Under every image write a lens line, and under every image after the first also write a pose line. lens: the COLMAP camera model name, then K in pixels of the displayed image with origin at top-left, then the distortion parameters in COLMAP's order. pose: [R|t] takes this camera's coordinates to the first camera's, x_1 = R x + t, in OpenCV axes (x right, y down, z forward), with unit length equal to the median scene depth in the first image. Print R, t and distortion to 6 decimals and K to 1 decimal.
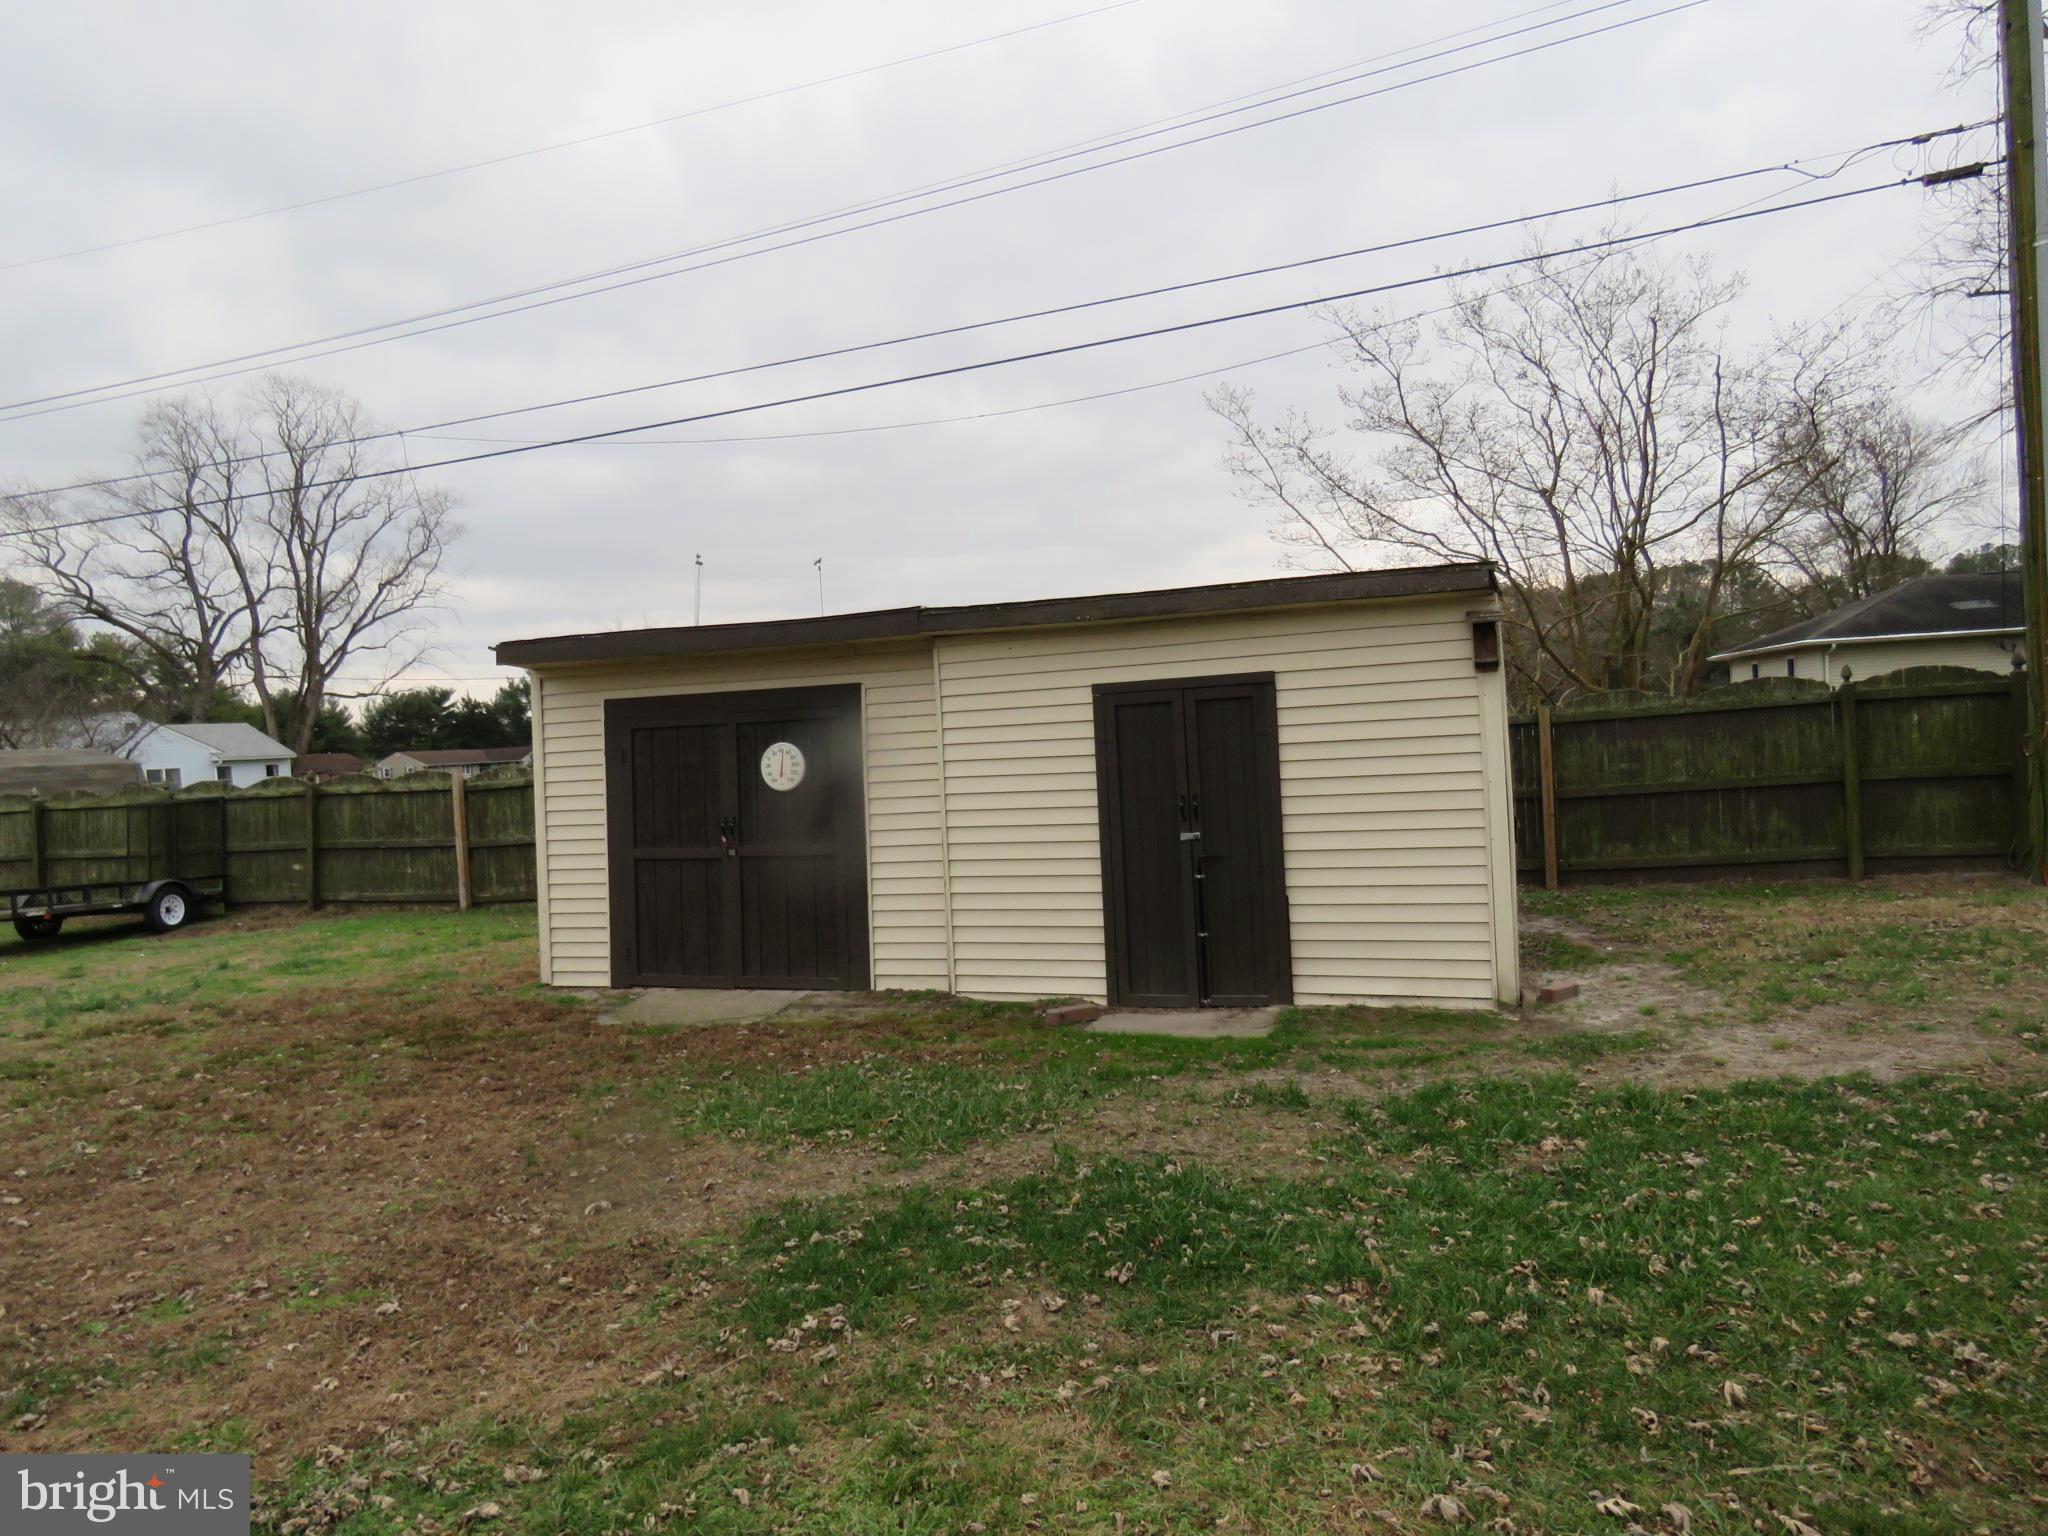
lens RADIAL K [[1298.8, 0, 1018.9], [0, 1298.8, 773.6], [0, 0, 1]] dist [-0.004007, 0.000820]
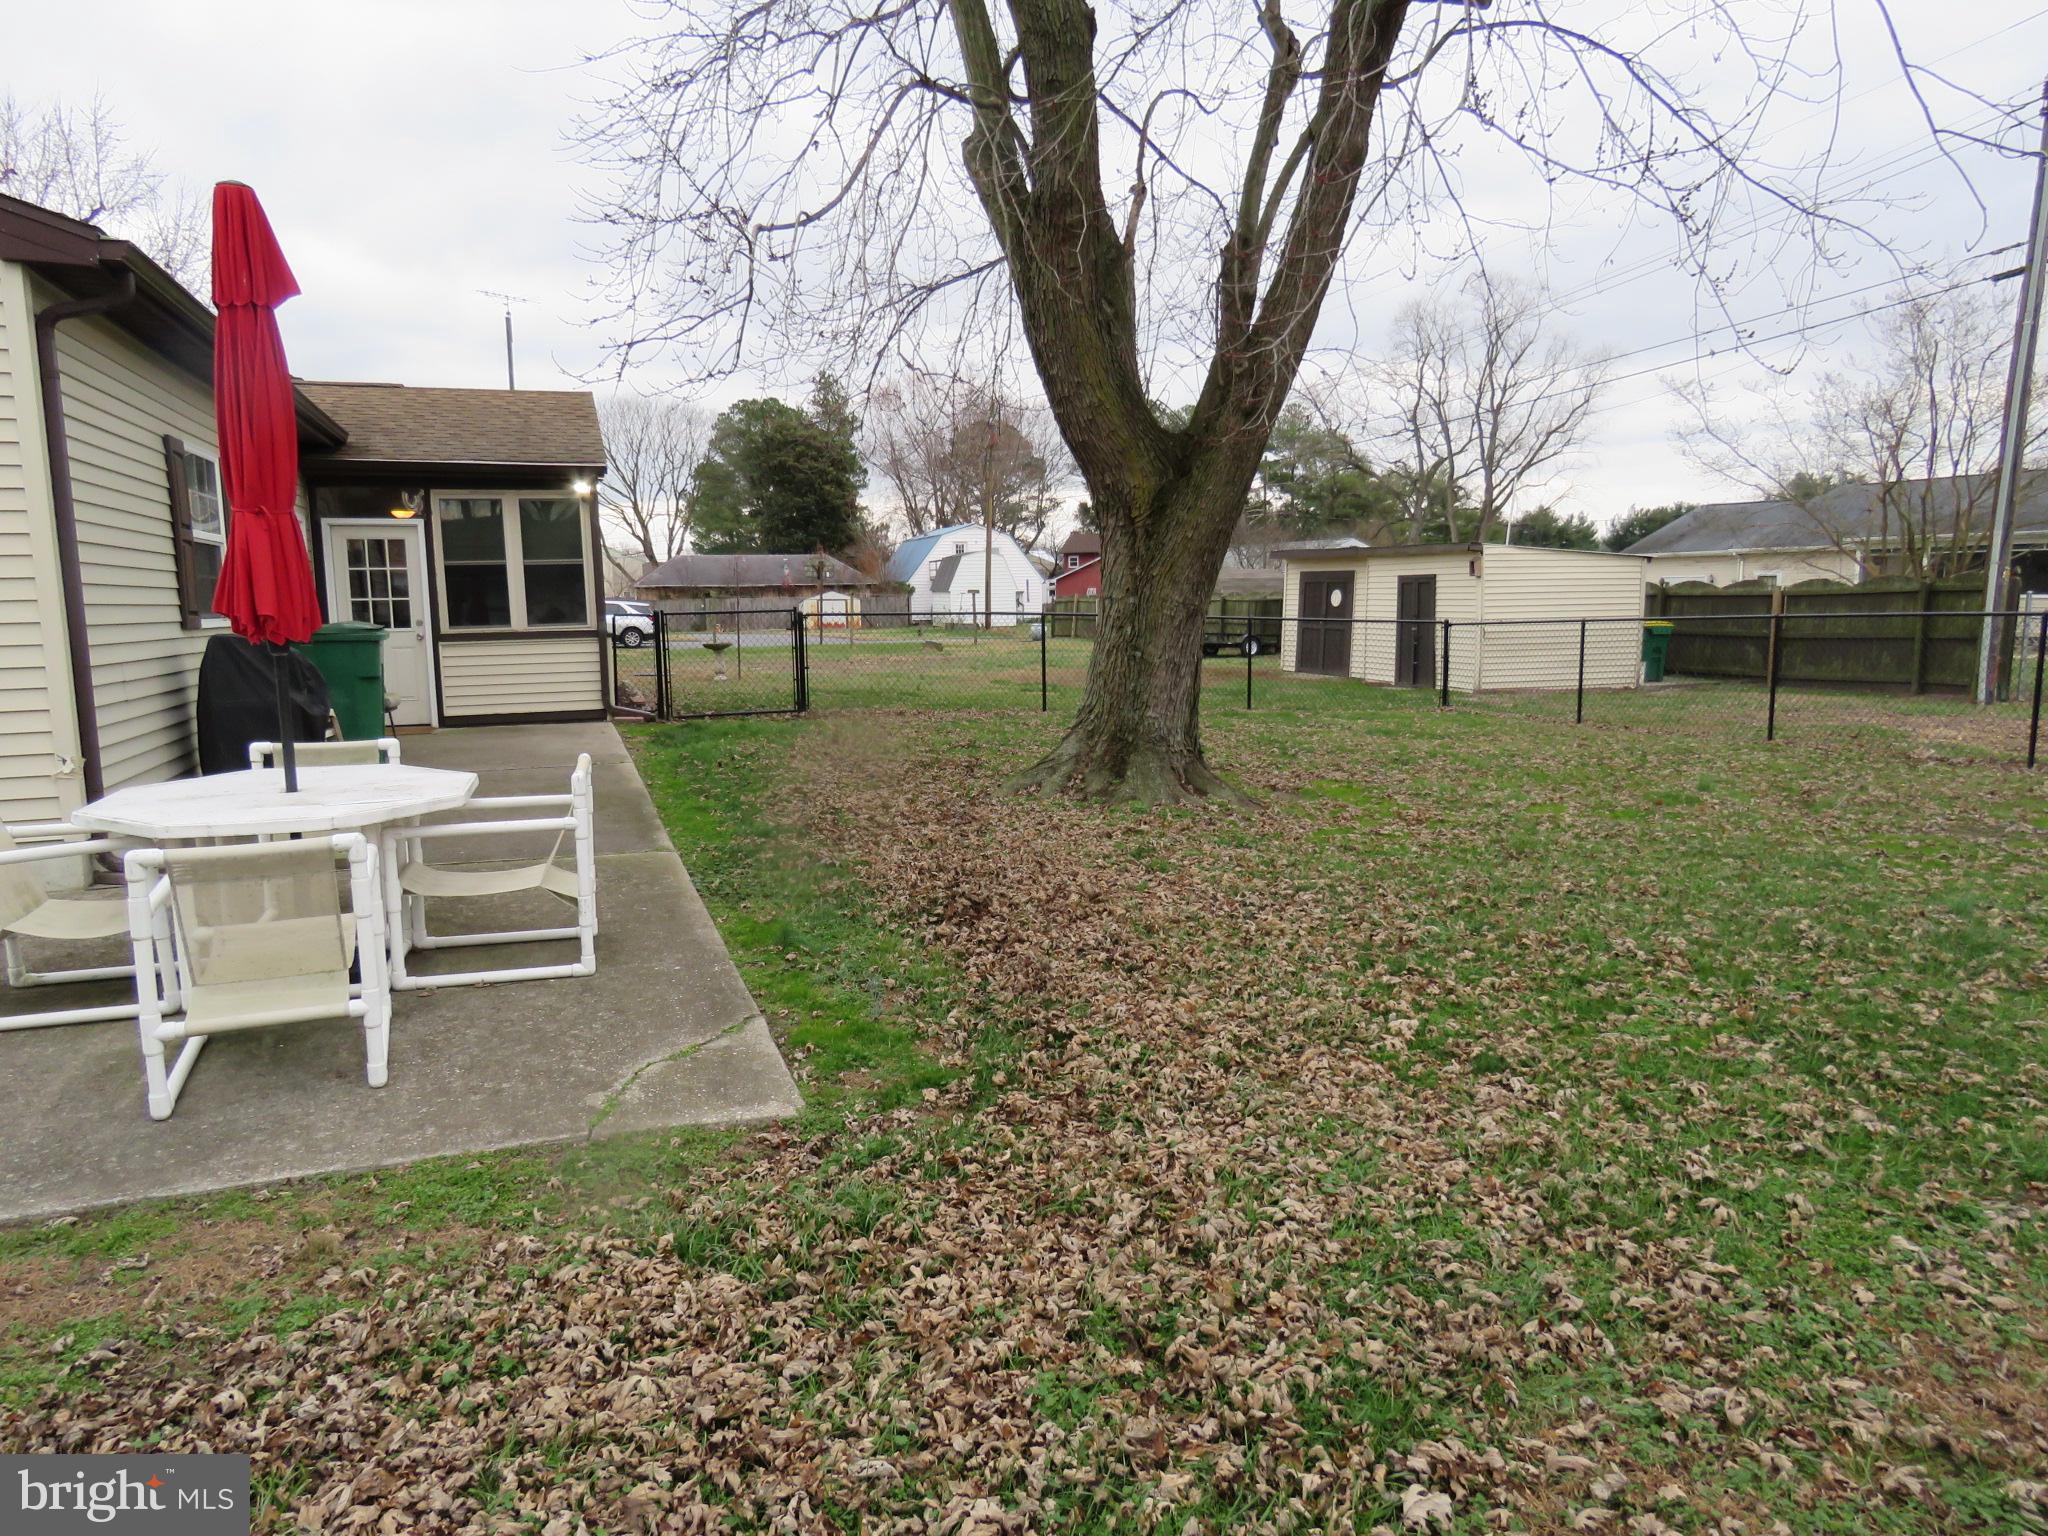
lens RADIAL K [[1298.8, 0, 1018.9], [0, 1298.8, 773.6], [0, 0, 1]] dist [-0.004007, 0.000820]
pose [[0.605884, 0.157913, -0.779723, 0.236898], [-0.043342, 0.985198, 0.165848, -0.009613], [0.794371, -0.066689, 0.603760, -0.183581]]
